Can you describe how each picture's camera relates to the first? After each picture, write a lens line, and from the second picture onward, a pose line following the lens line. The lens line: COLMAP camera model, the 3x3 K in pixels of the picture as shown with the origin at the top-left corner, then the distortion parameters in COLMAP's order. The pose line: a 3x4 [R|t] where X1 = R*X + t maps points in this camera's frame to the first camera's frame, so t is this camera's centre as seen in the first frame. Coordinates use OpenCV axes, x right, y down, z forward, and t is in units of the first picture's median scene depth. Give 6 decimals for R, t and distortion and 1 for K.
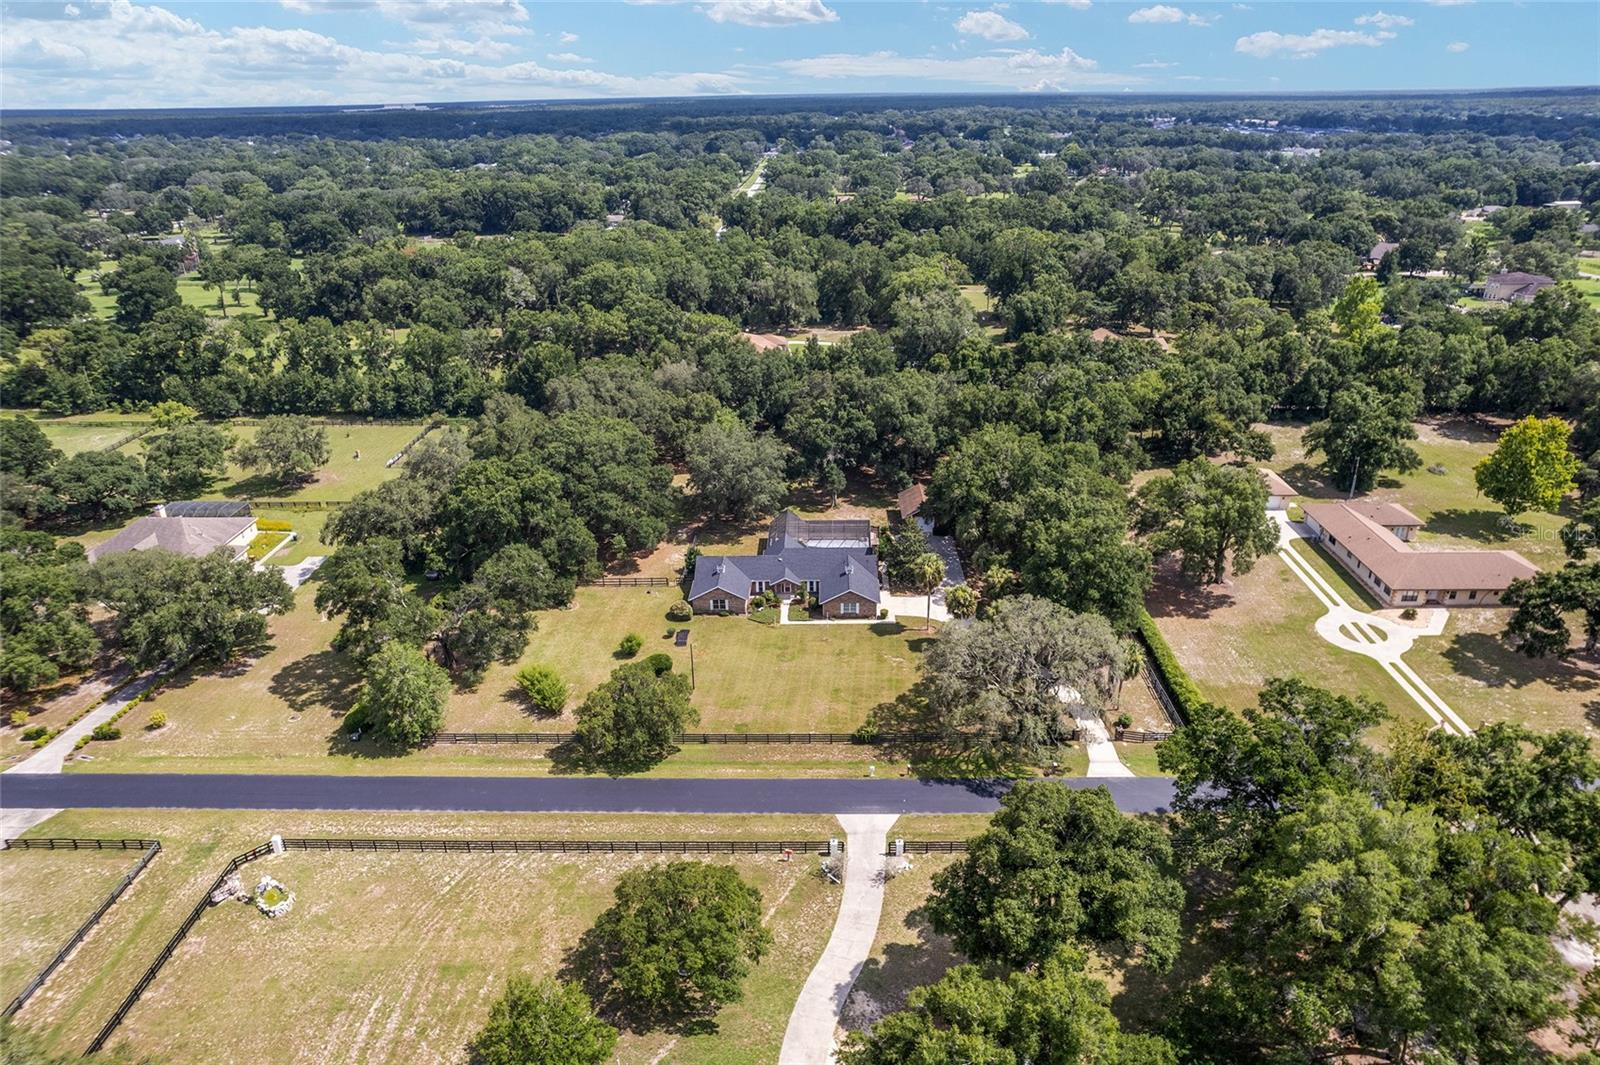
lens RADIAL K [[1044.7, 0, 805.0], [0, 1044.7, 543.4], [0, 0, 1]] dist [-0.067284, 0.049292]
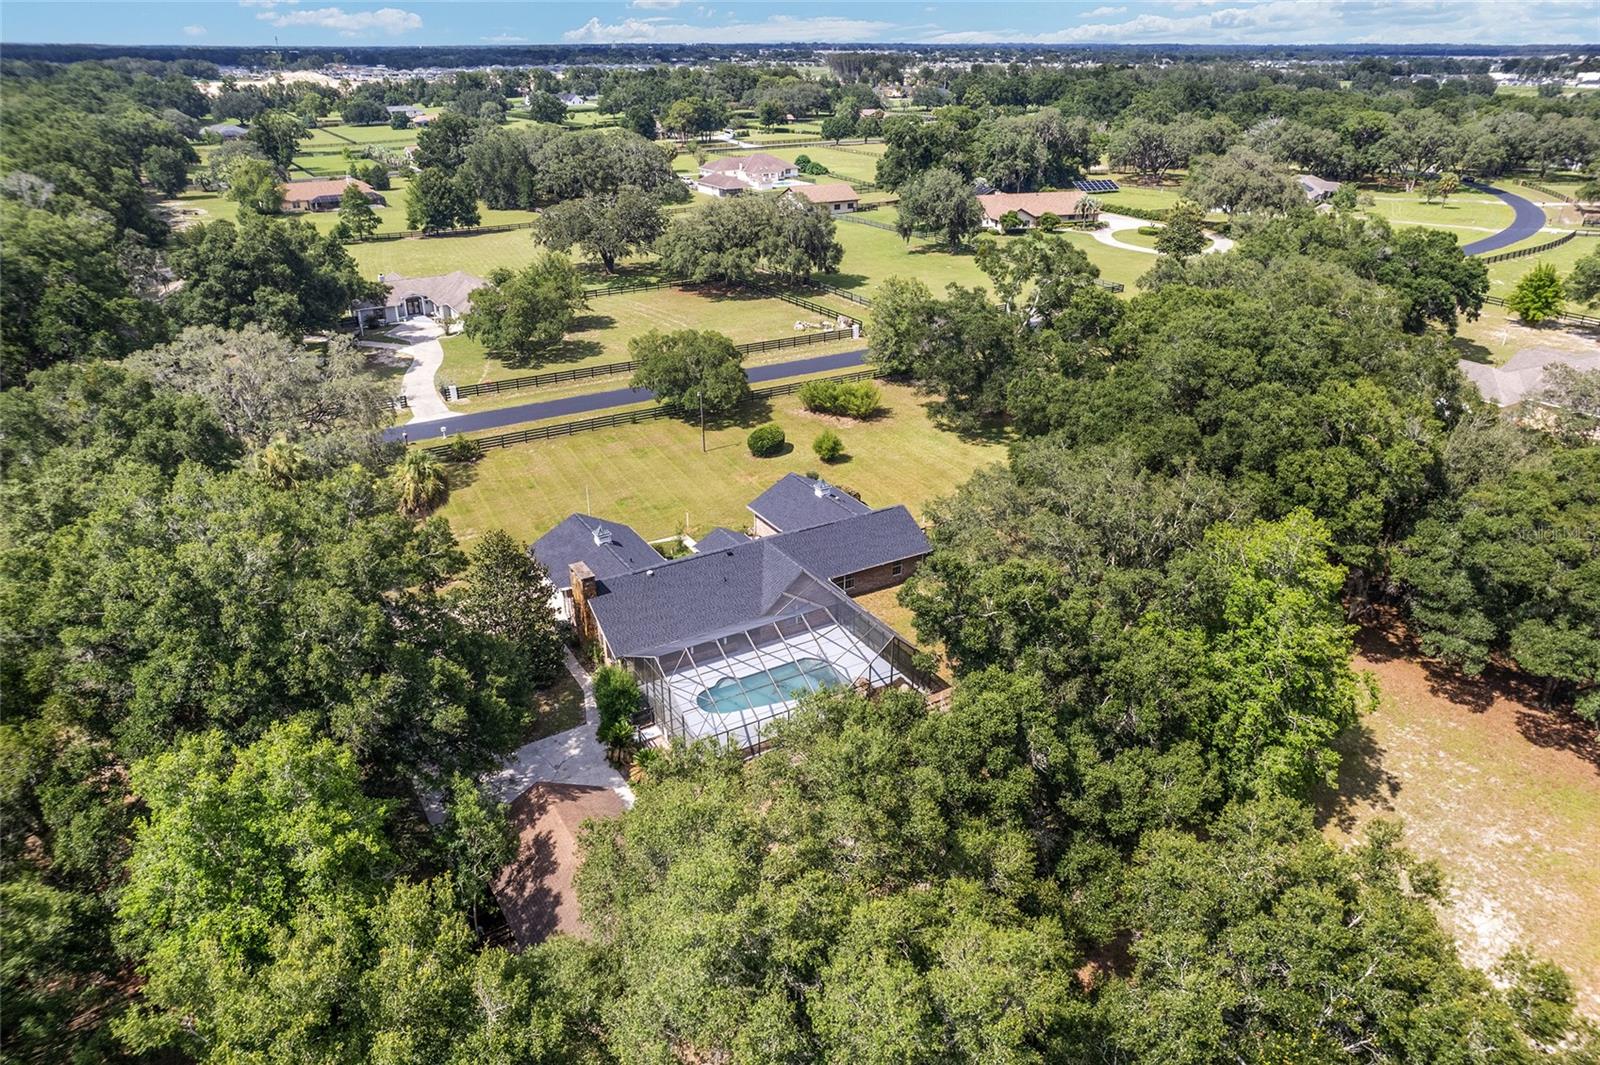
lens RADIAL K [[1067.8, 0, 804.6], [0, 1067.8, 536.2], [0, 0, 1]] dist [-0.049434, -0.000376]
pose [[-0.847368, 0.240645, -0.473347, 0.205642], [-0.199238, 0.682202, 0.703494, -0.359580], [0.492211, 0.690428, -0.530130, 1.337028]]
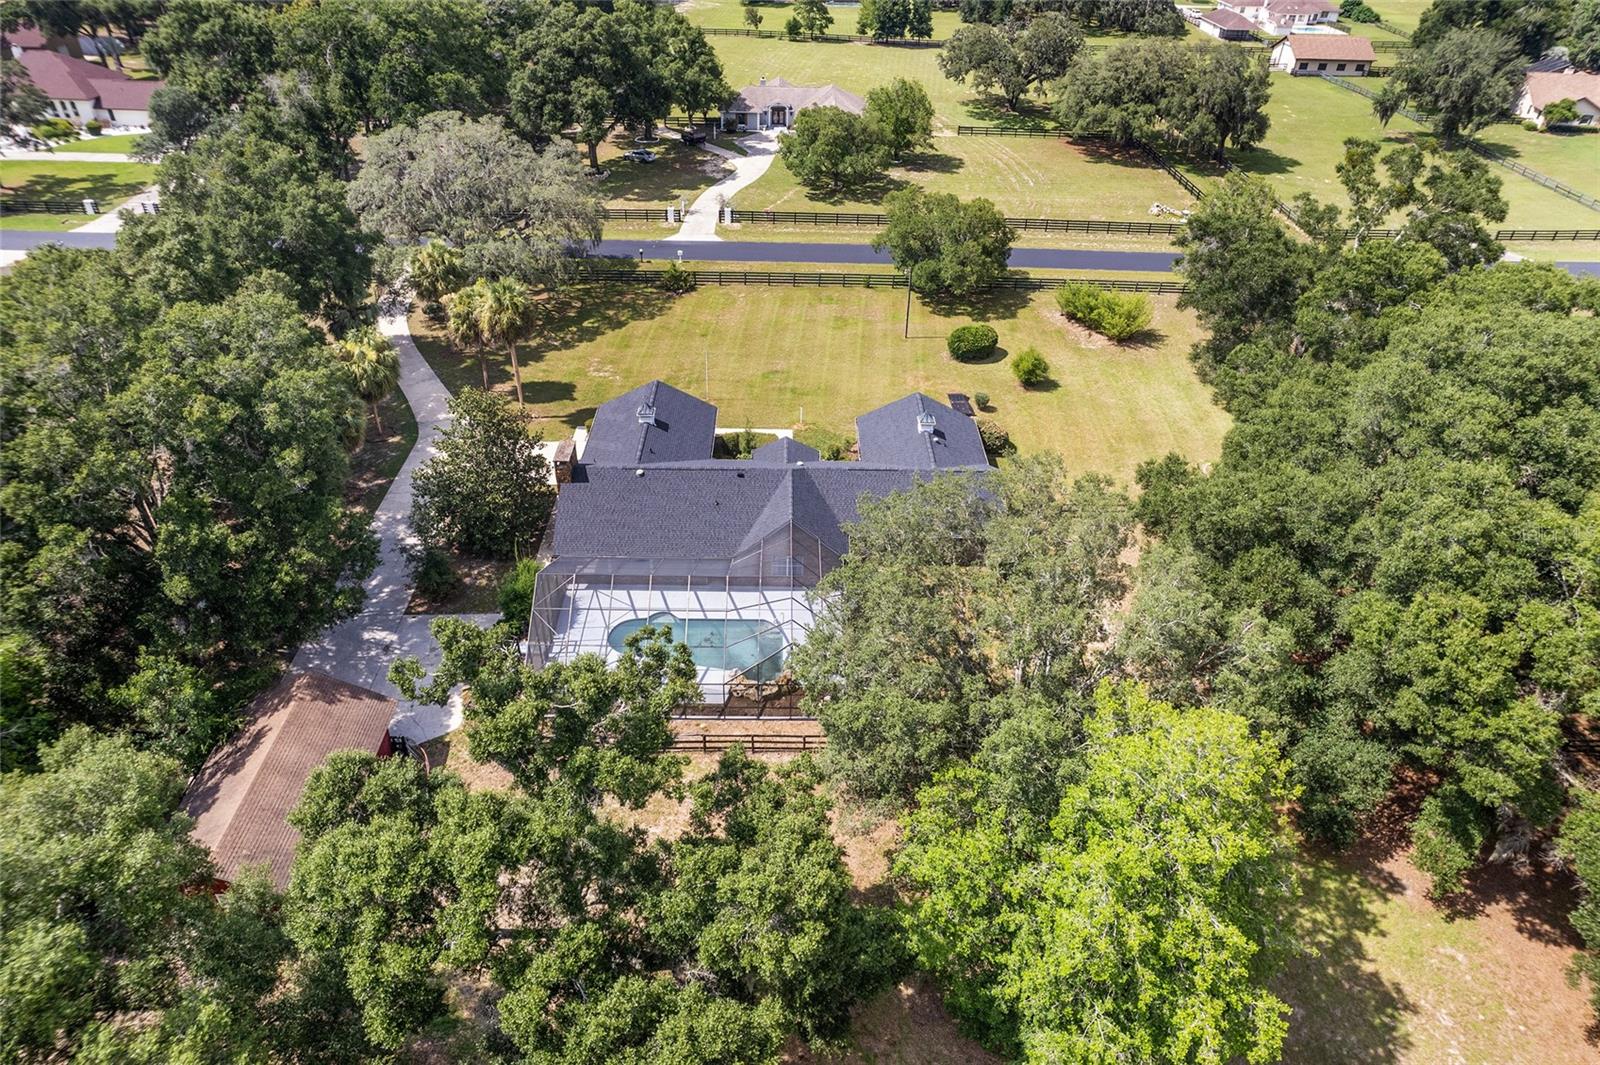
lens RADIAL K [[1024.5, 0, 805.7], [0, 1024.5, 543.9], [0, 0, 1]] dist [-0.087980, 0.081468]
pose [[-0.999493, 0.012457, -0.029305, -0.014030], [-0.018858, 0.509984, 0.859977, -0.335496], [0.025658, 0.860094, -0.509491, 1.294595]]
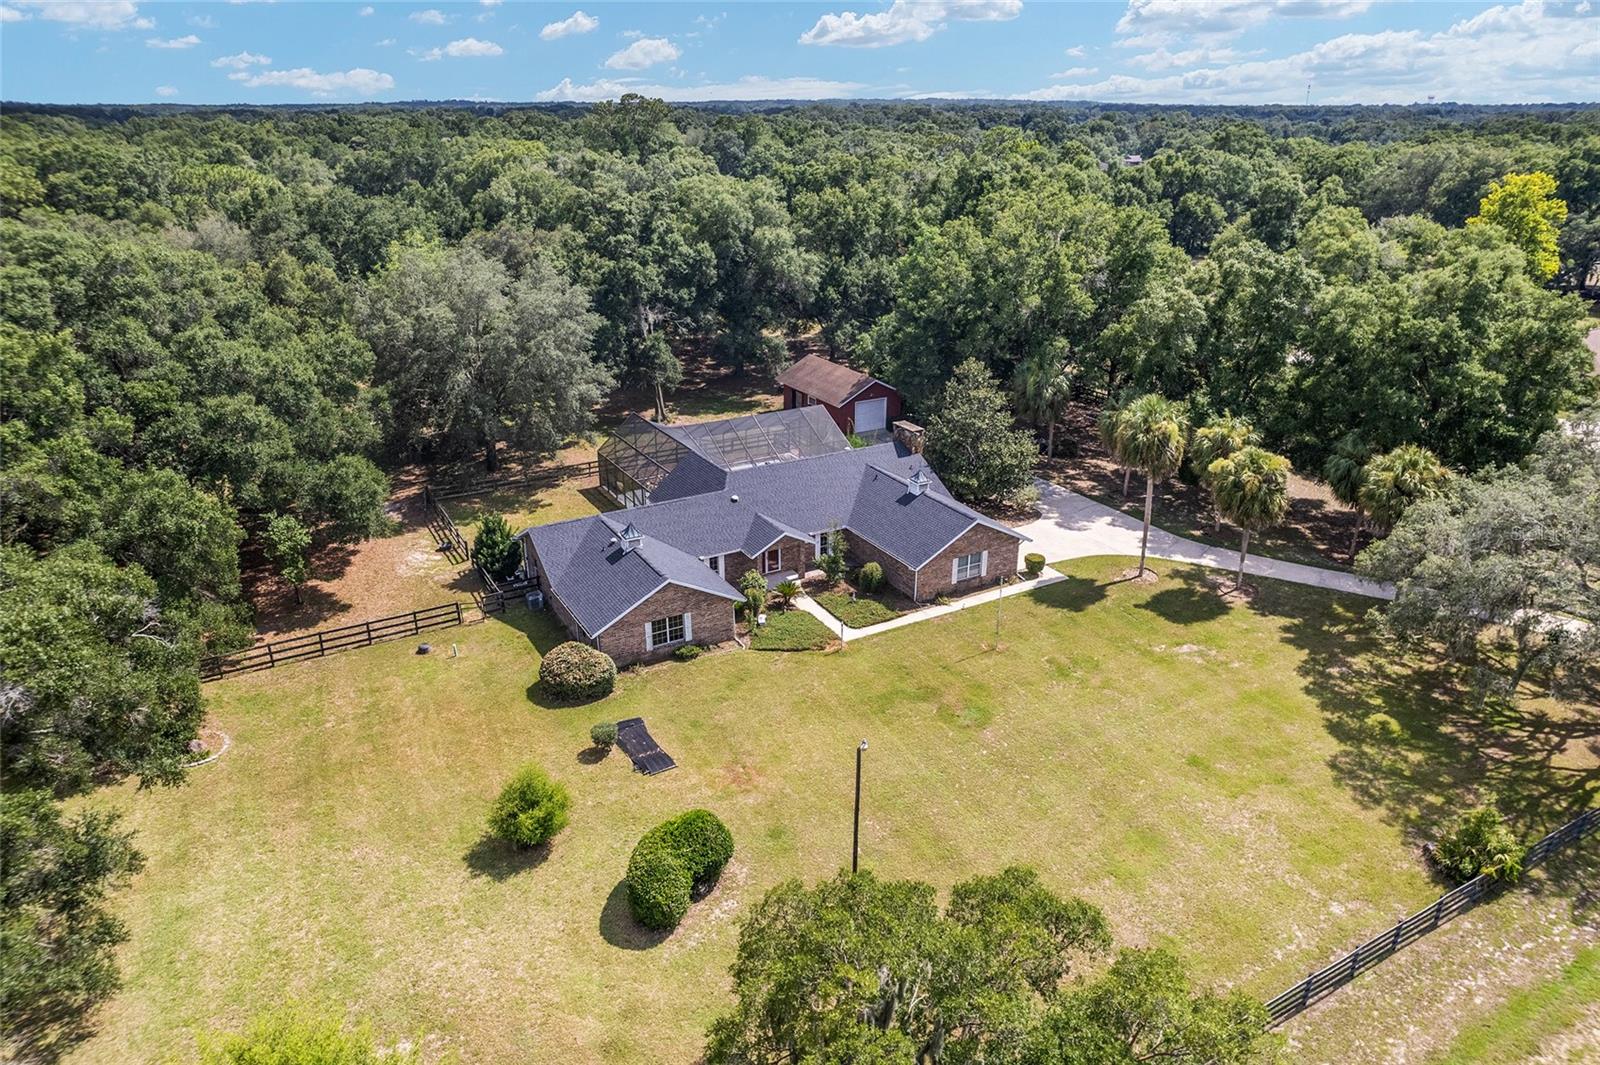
lens RADIAL K [[1077.5, 0, 806.4], [0, 1077.5, 538.6], [0, 0, 1]] dist [-0.086723, 0.087439]
pose [[0.858332, -0.182414, 0.479574, -0.214046], [0.195236, 0.980474, 0.023510, 0.027809], [-0.474498, 0.073451, 0.877186, 0.647635]]
